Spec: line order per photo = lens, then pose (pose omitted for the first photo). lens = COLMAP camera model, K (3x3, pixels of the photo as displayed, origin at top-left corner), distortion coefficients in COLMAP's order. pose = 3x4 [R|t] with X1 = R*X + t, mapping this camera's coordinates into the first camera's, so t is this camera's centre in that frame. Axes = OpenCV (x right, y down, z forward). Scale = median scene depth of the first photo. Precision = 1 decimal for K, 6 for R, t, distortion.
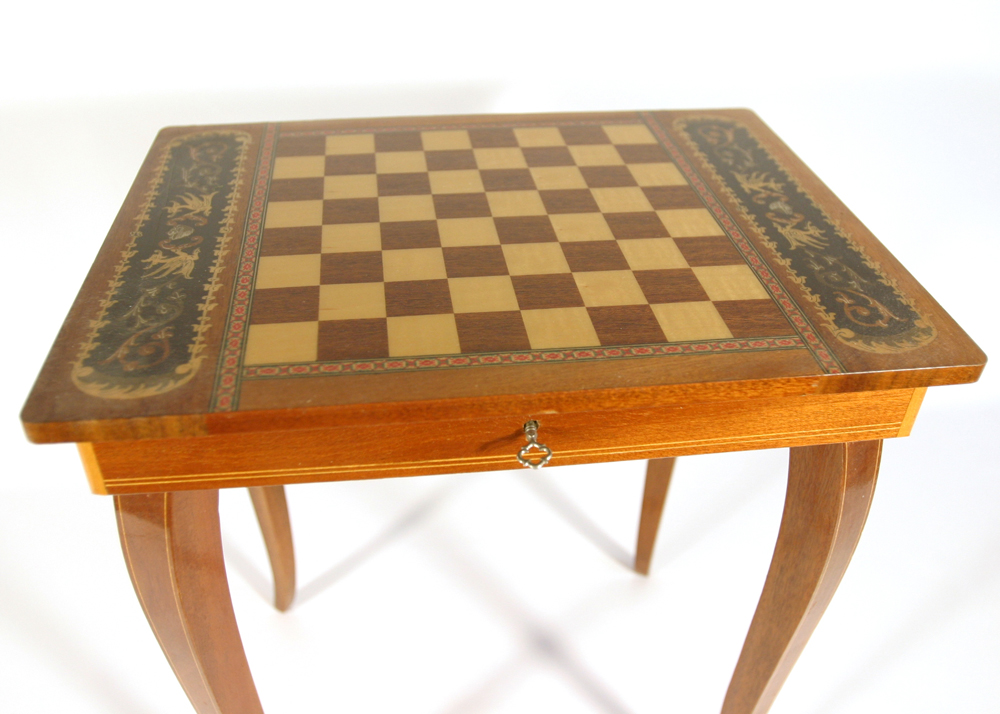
lens RADIAL K [[859.8, 0, 500.0], [0, 859.8, 357.0], [0, 0, 1]] dist [-0.000513, 0.000056]
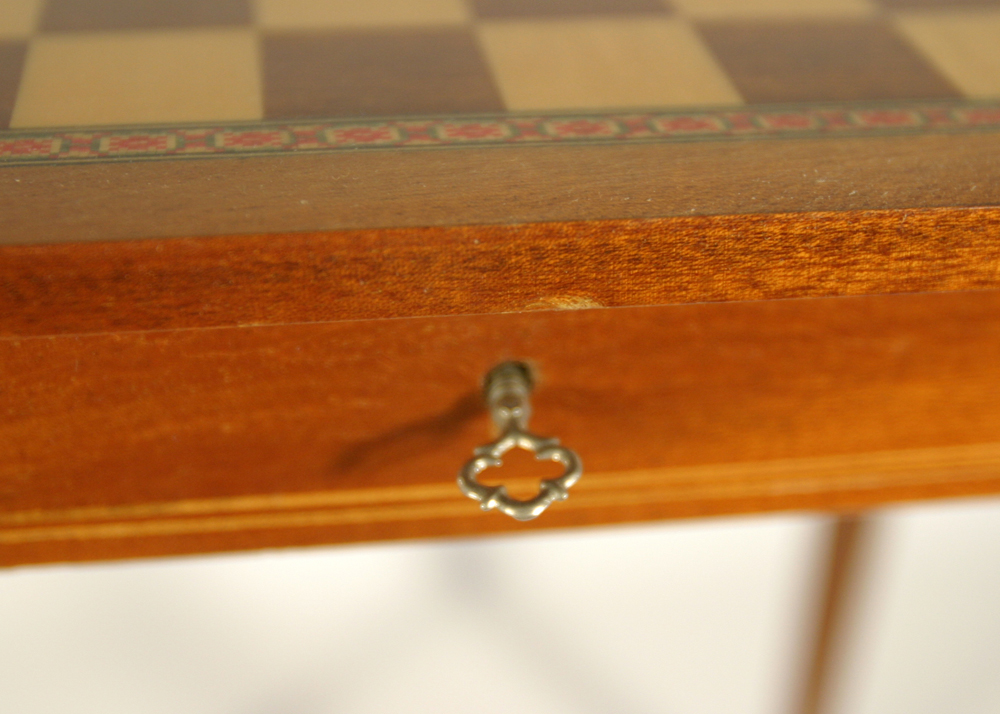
lens RADIAL K [[1577.3, 0, 481.6], [0, 1577.3, 357.3], [0, 0, 1]] dist [0.010950, 0.037938]
pose [[0.999987, -0.004741, 0.001881, 0.026590], [0.004843, 0.998288, -0.058292, 0.106497], [-0.001602, 0.058301, 0.998298, 0.476712]]
